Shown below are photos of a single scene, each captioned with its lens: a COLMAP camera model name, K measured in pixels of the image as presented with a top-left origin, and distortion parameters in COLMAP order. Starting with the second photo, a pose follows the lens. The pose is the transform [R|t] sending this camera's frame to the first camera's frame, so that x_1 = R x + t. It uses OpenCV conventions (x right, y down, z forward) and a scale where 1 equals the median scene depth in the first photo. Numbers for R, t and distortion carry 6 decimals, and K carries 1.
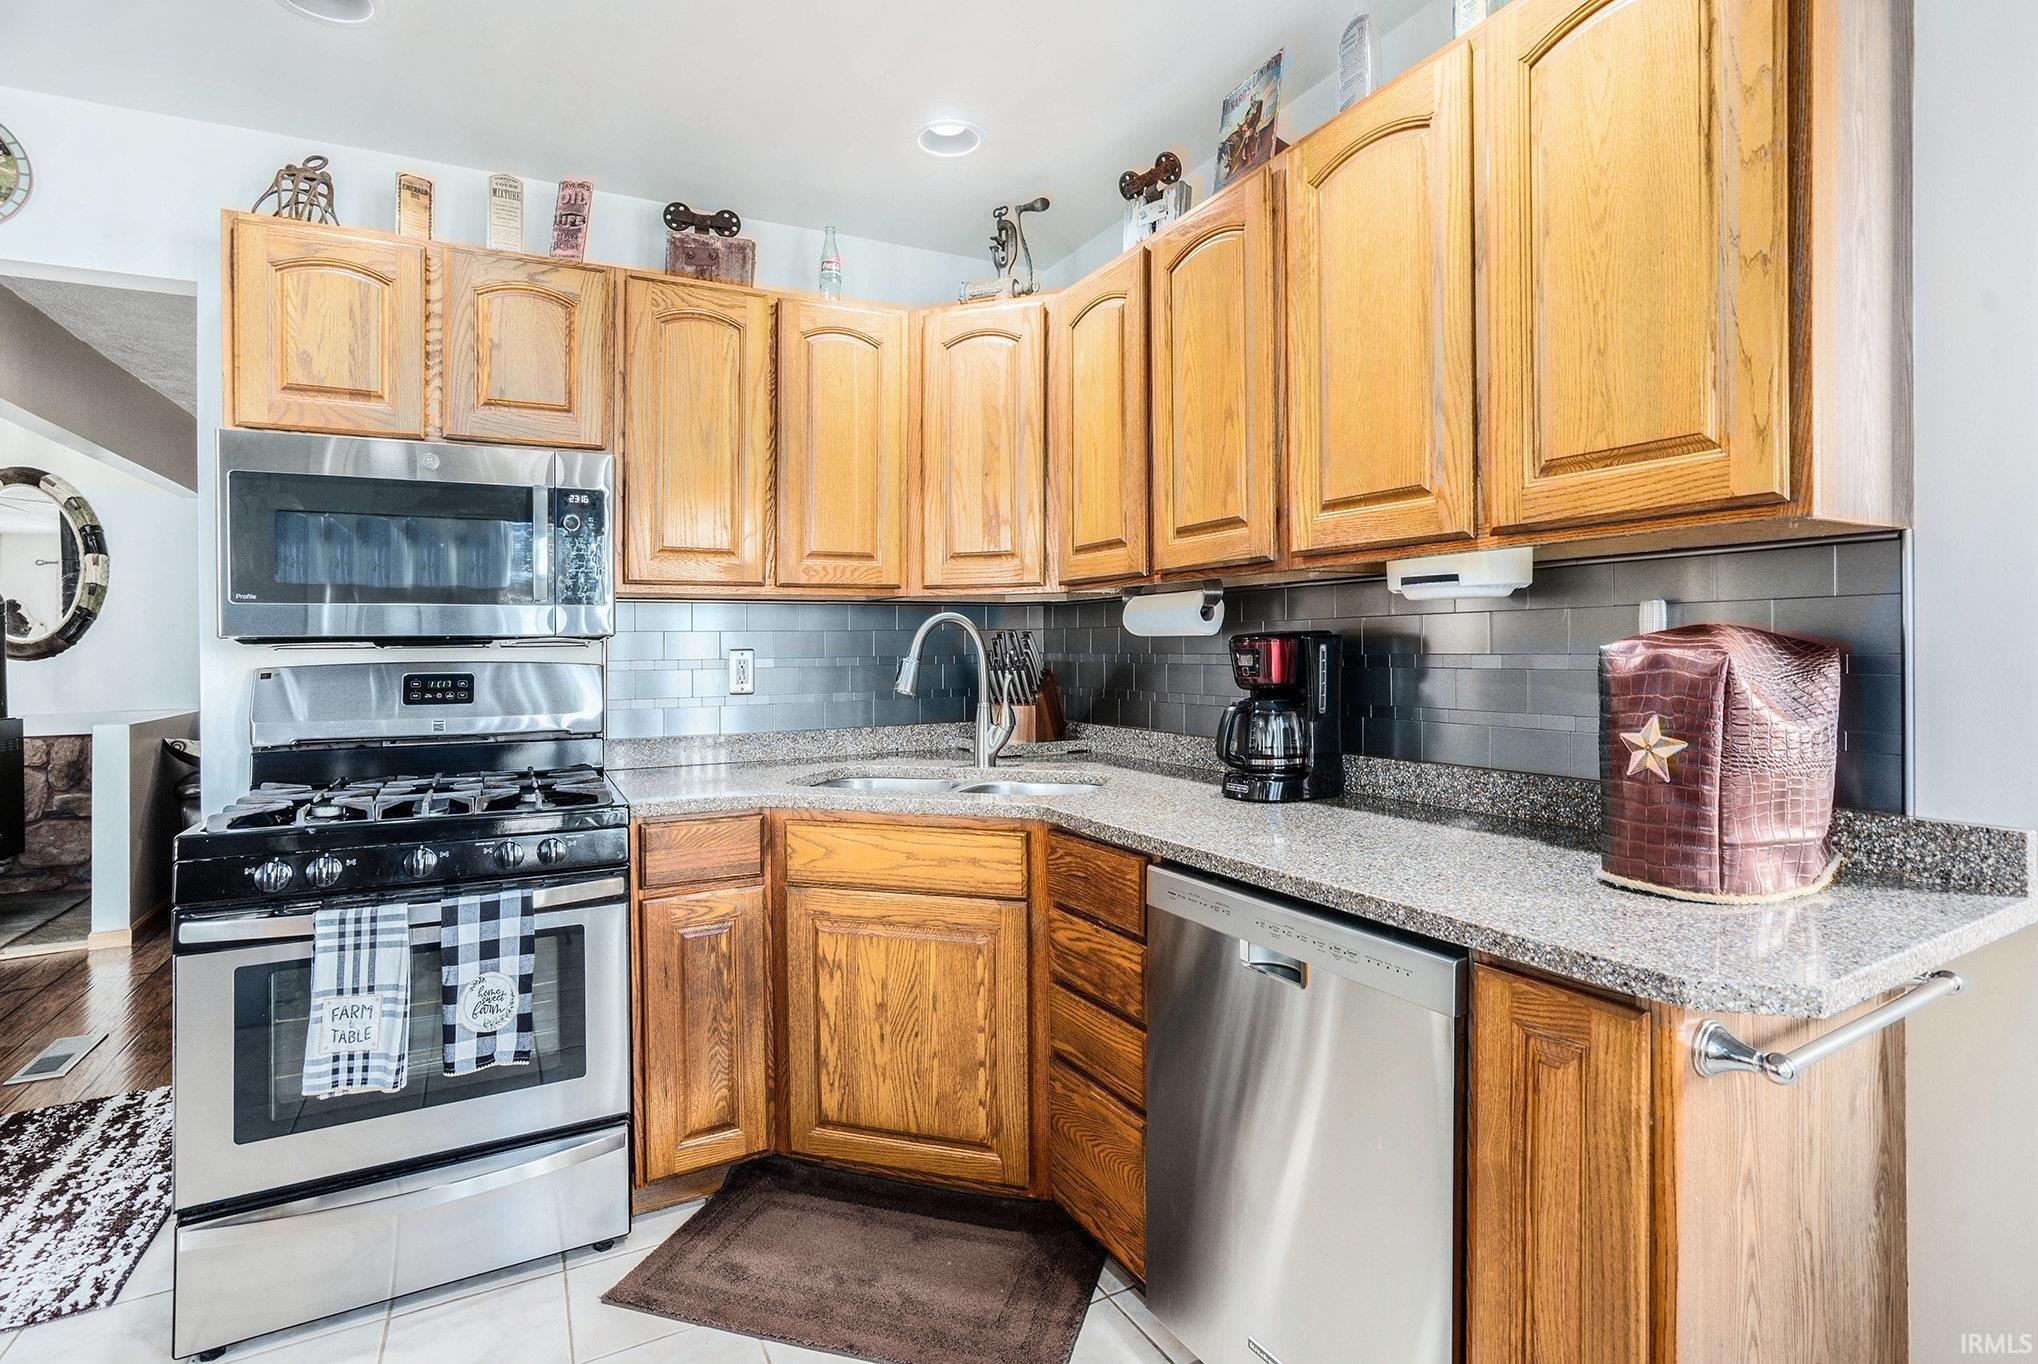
lens RADIAL K [[973.1, 0, 1018.2], [0, 973.1, 651.3], [0, 0, 1]] dist [-0.058025, 0.032485]
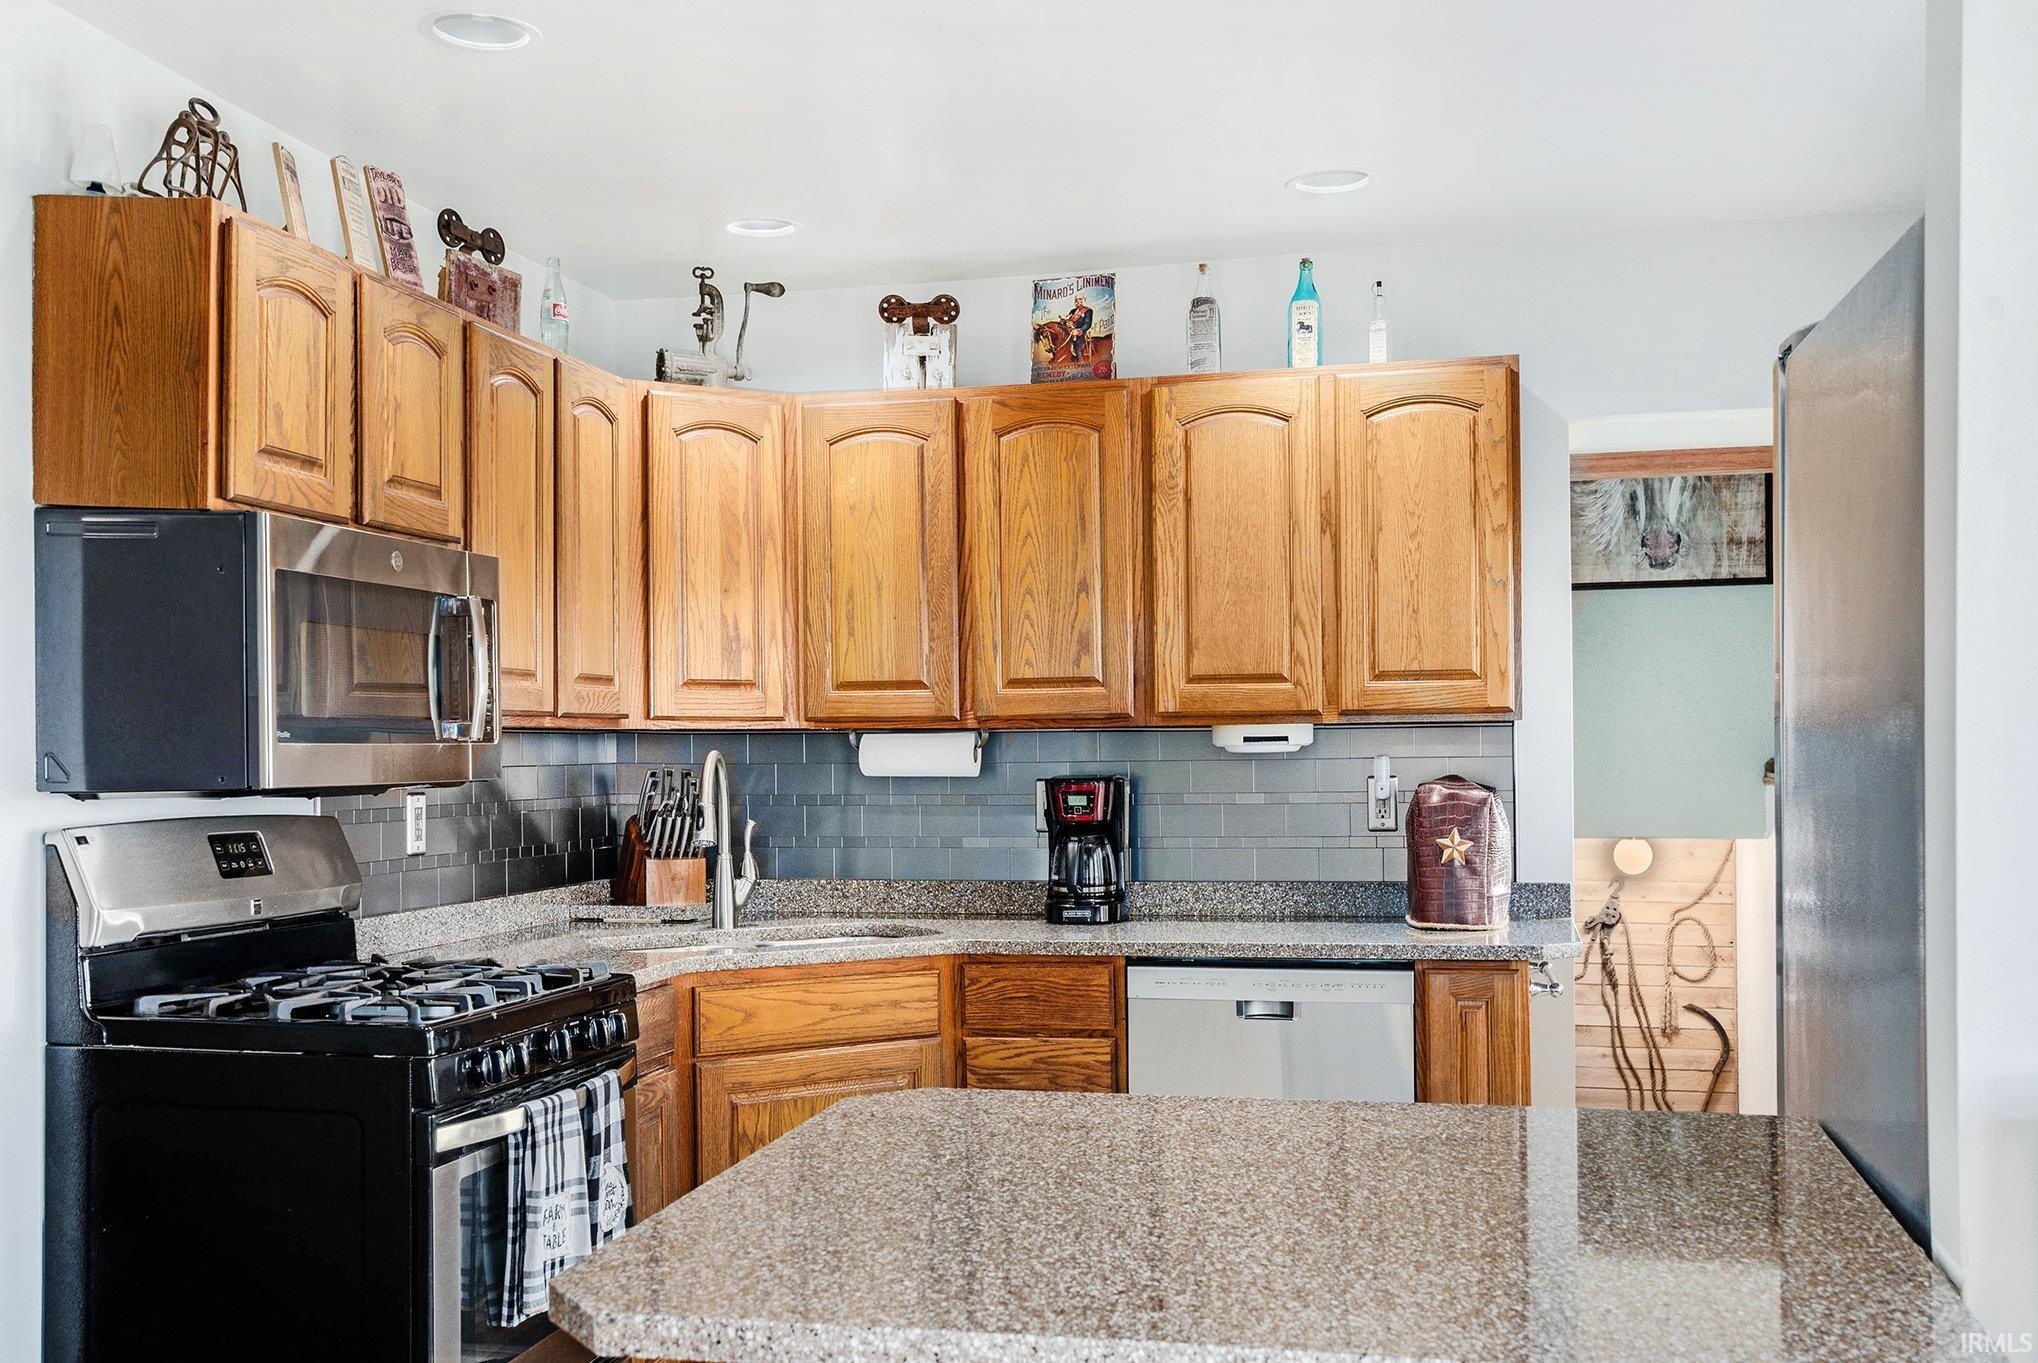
lens RADIAL K [[2188.9, 0, 1019.0], [0, 2188.9, 681.5], [0, 0, 1]] dist [0.101665, 0.016103]
pose [[0.632889, 0.030120, 0.773657, -1.776556], [0.006082, 0.999019, -0.043869, -0.017598], [-0.774219, 0.032470, 0.632084, -0.563580]]
